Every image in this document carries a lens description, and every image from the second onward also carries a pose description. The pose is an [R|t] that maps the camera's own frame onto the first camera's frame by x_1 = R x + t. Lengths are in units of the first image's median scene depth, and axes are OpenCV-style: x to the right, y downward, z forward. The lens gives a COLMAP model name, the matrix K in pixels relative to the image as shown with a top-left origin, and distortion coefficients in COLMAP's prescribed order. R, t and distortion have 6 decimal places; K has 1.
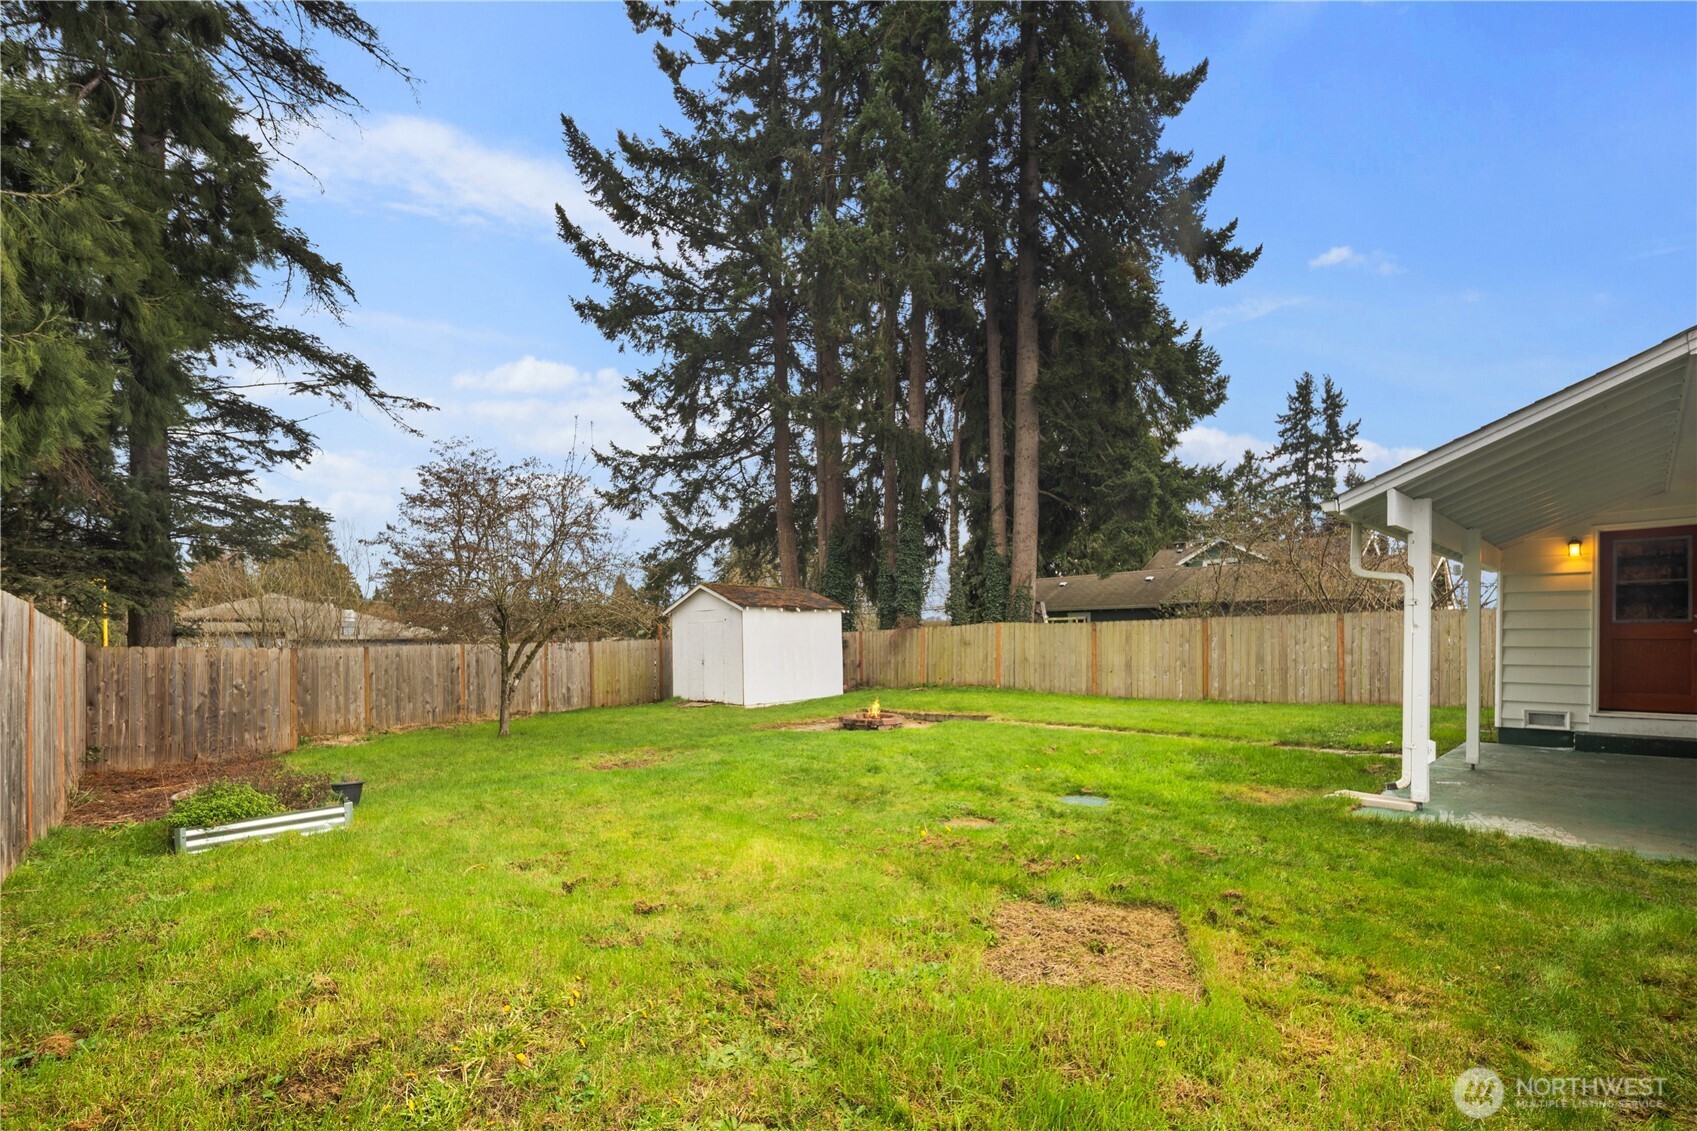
lens RADIAL K [[735.5, 0, 856.5], [0, 735.5, 637.6], [0, 0, 1]] dist [-0.000723, -0.000377]
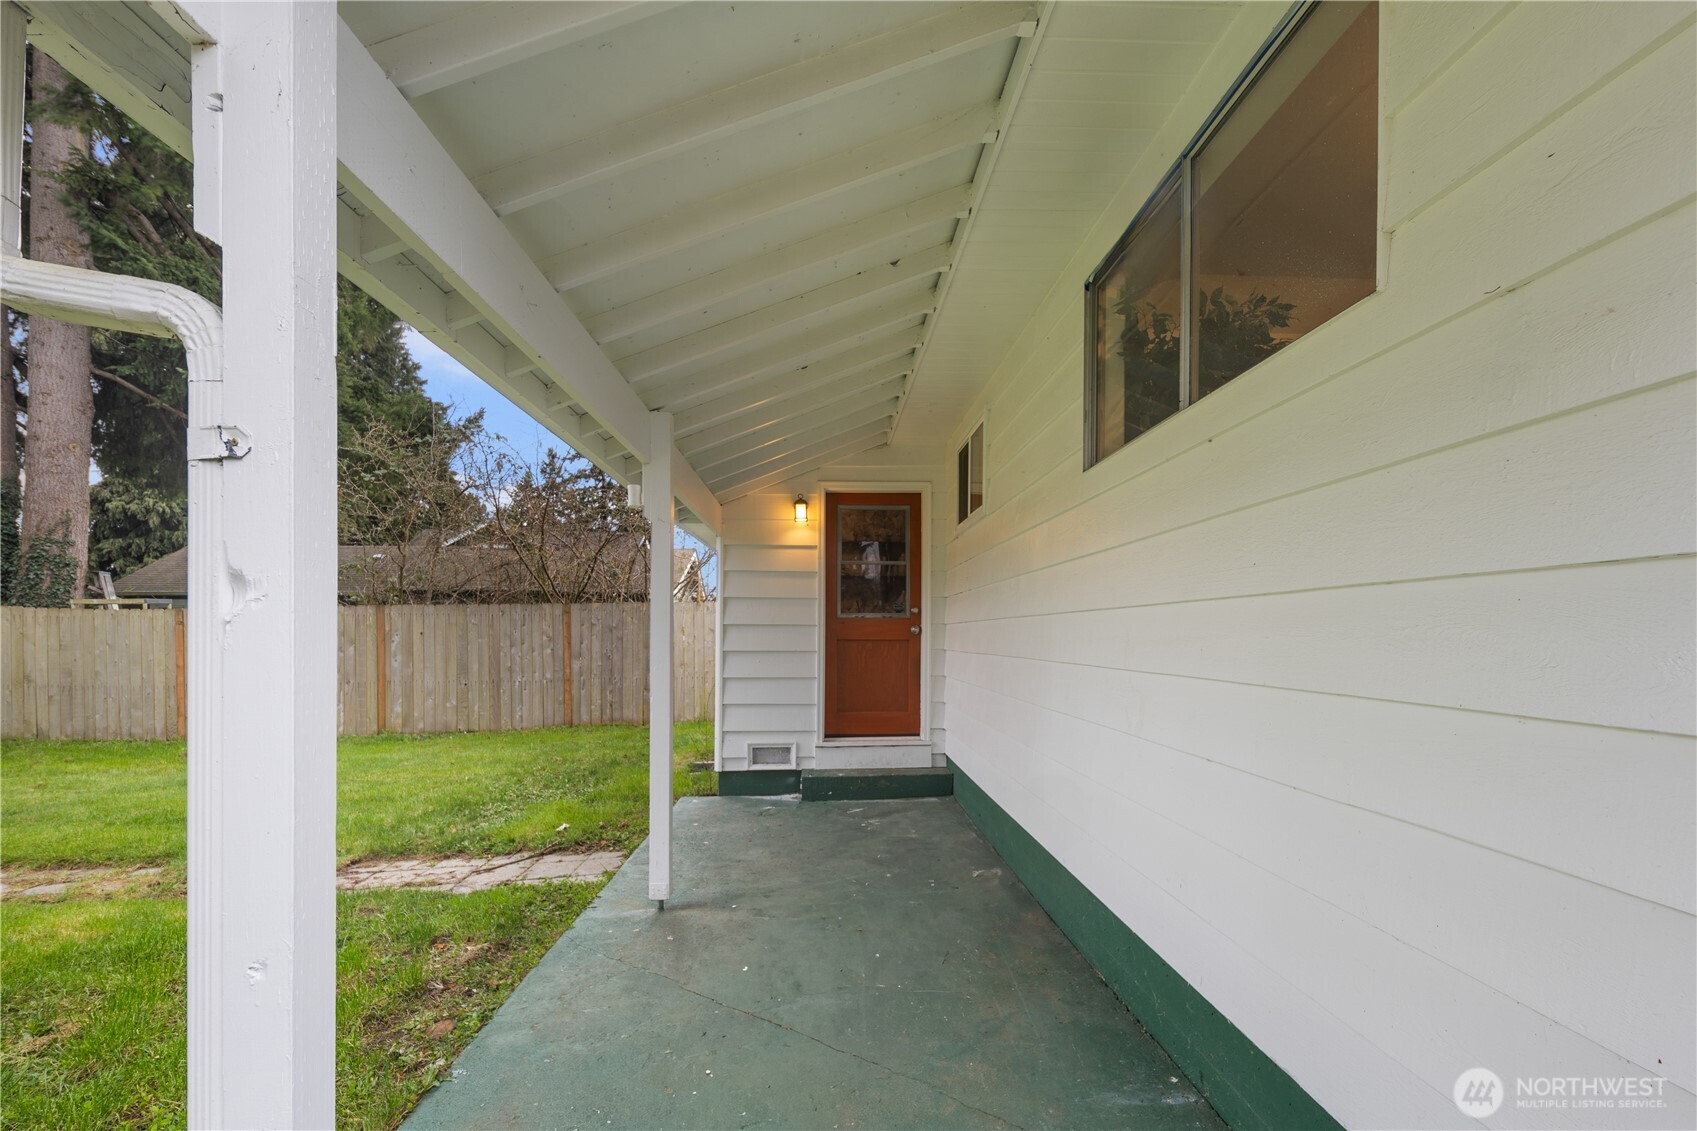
lens RADIAL K [[714.2, 0, 852.7], [0, 714.2, 665.6], [0, 0, 1]] dist [0.002439, -0.000001]
pose [[0.647325, -0.029345, 0.761649, 0.302954], [-0.001910, 0.999193, 0.040121, -0.000567], [-0.762212, -0.027426, 0.646747, 0.322080]]
